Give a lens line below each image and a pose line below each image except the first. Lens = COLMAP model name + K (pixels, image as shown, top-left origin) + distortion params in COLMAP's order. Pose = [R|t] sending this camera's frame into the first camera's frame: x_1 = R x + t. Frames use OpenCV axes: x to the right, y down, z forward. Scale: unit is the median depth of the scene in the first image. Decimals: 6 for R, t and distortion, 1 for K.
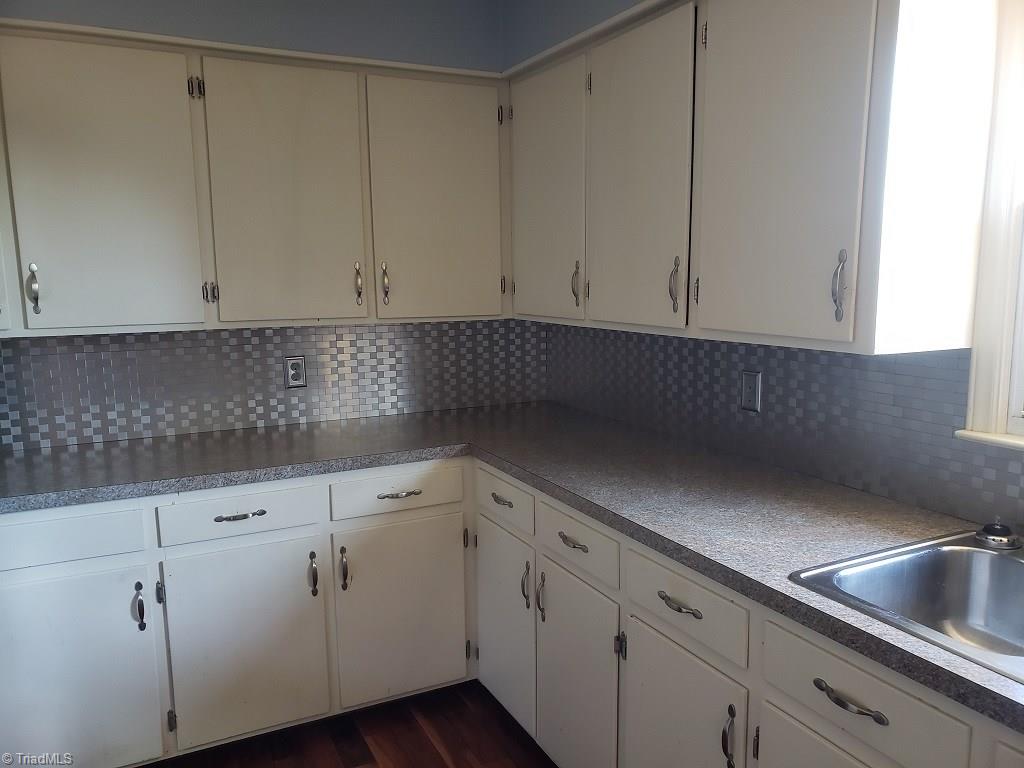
lens RADIAL K [[798.6, 0, 521.8], [0, 798.6, 402.5], [0, 0, 1]] dist [0.022752, 0.005218]
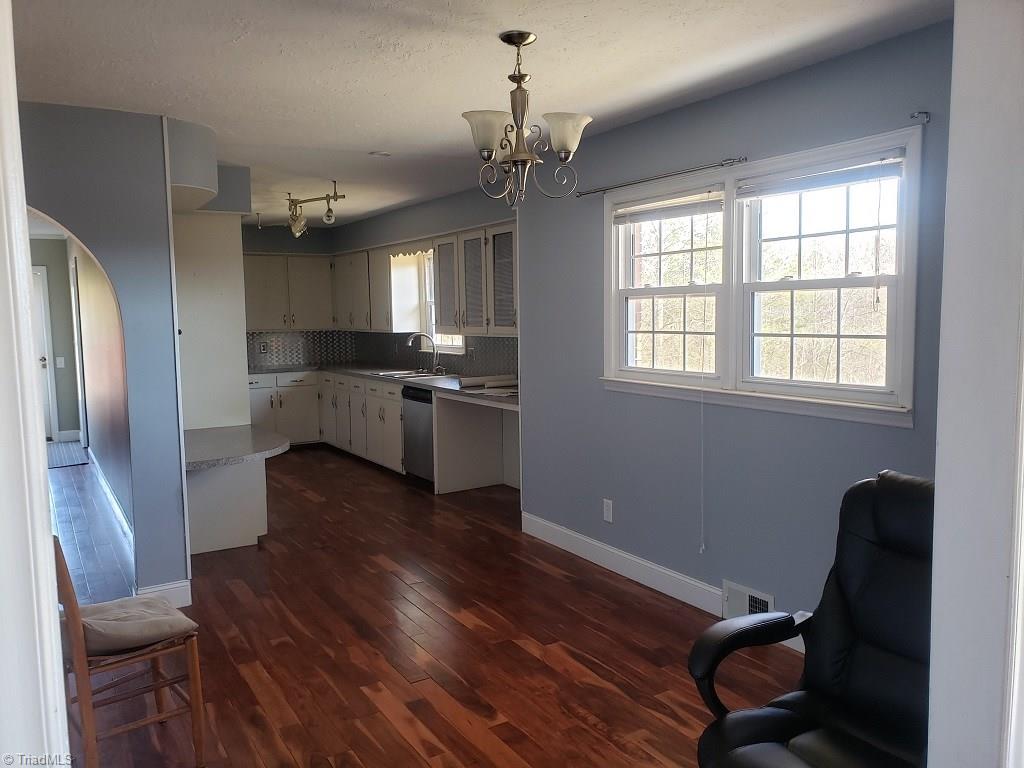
lens RADIAL K [[798.6, 0, 514.0], [0, 798.6, 391.4], [0, 0, 1]] dist [0.022752, 0.005218]
pose [[0.997146, -0.011799, 0.074566, 0.526752], [0.015908, 0.998373, -0.054755, 0.371774], [-0.073799, 0.055785, 0.995712, -2.523235]]
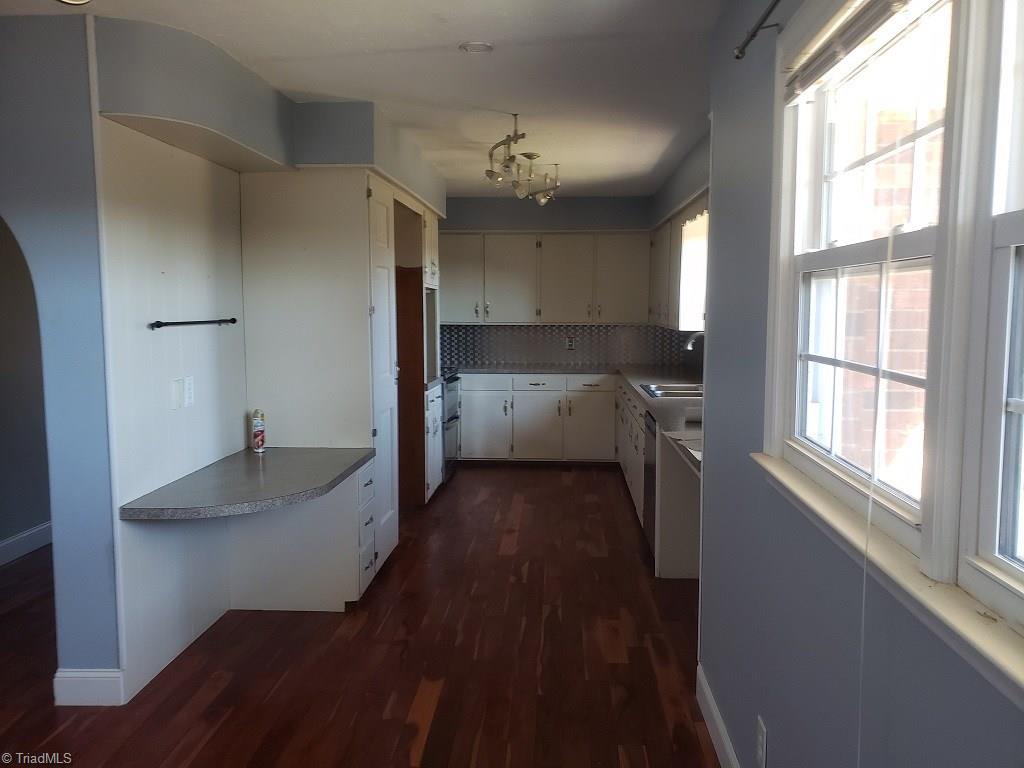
lens RADIAL K [[798.6, 0, 514.1], [0, 798.6, 385.8], [0, 0, 1]] dist [0.022752, 0.005218]
pose [[0.861485, 0.064433, -0.503678, 1.045661], [-0.089507, 0.995654, -0.025723, 0.219851], [0.499831, 0.067243, 0.863509, -1.580729]]
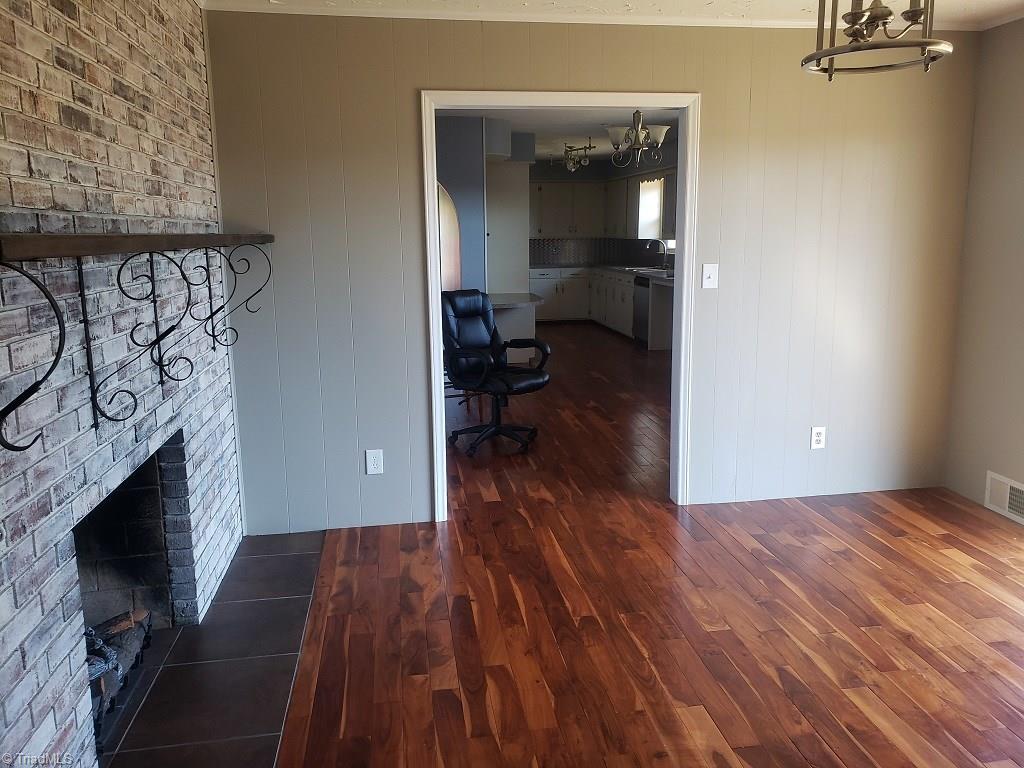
lens RADIAL K [[798.6, 0, 511.7], [0, 798.6, 385.3], [0, 0, 1]] dist [0.022752, 0.005218]
pose [[0.946379, 0.067106, -0.316012, 1.059911], [-0.053168, 0.997203, 0.052531, 0.558769], [0.318653, -0.032913, 0.947300, -3.721258]]
